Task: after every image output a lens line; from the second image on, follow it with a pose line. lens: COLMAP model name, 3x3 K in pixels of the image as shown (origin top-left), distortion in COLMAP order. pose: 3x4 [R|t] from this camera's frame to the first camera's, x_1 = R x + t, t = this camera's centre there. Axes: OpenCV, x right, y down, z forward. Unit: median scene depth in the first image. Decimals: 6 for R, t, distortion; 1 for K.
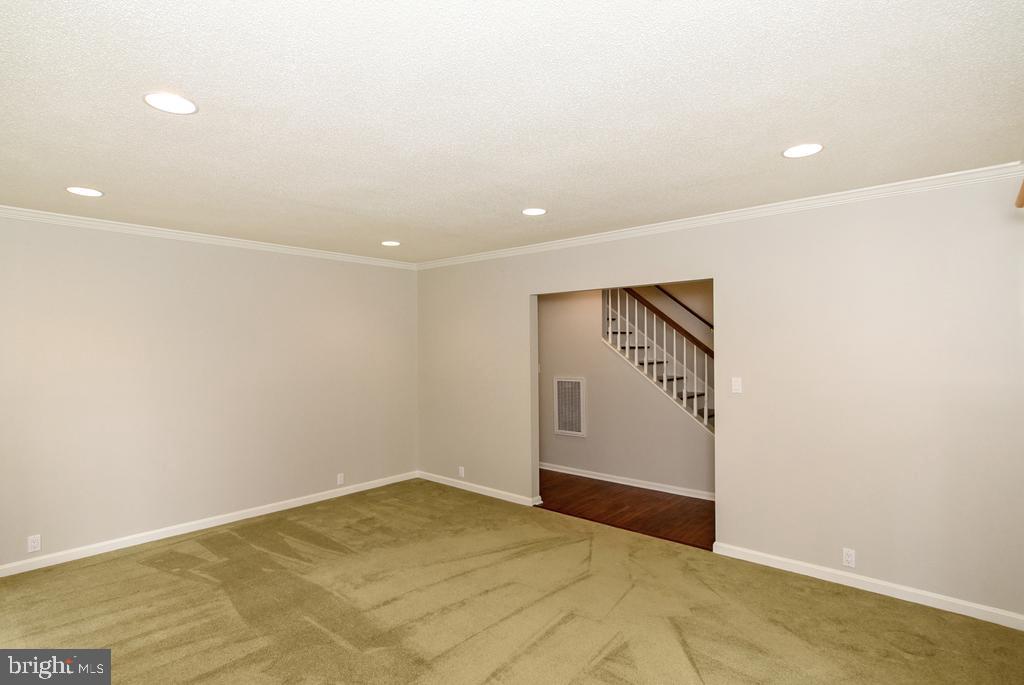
lens RADIAL K [[530.5, 0, 509.3], [0, 530.5, 343.6], [0, 0, 1]] dist [0.001584, 0.000775]
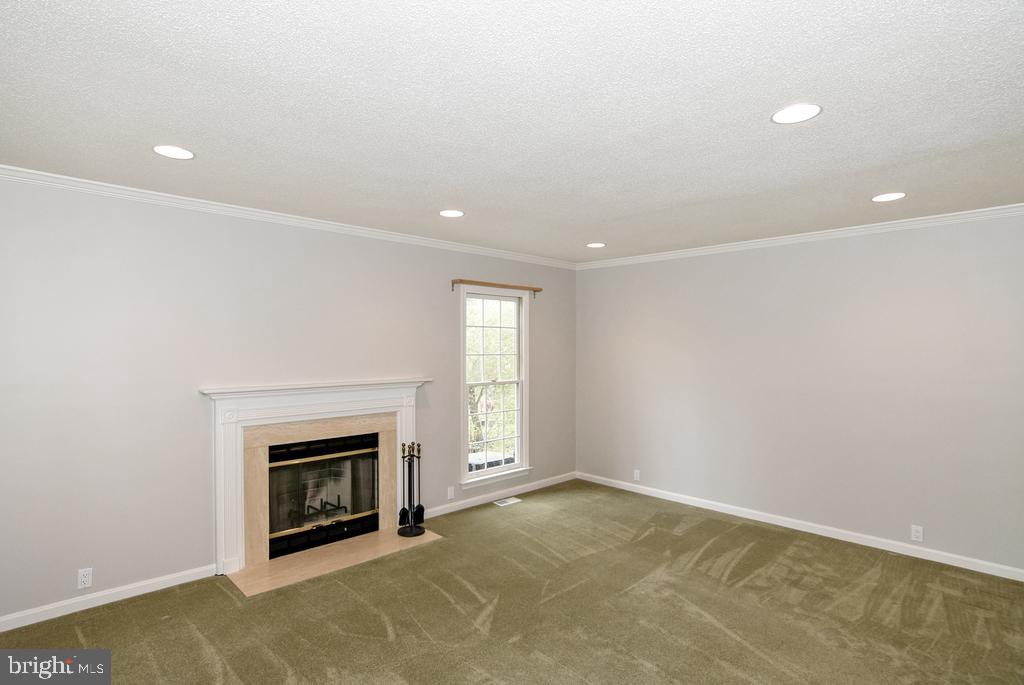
lens RADIAL K [[530.5, 0, 509.3], [0, 530.5, 343.5], [0, 0, 1]] dist [0.001584, 0.000775]
pose [[-0.074060, -0.001066, -0.997253, 0.542818], [0.000081, 0.999999, -0.001075, 0.001534], [0.997254, -0.000161, -0.074060, 0.633844]]
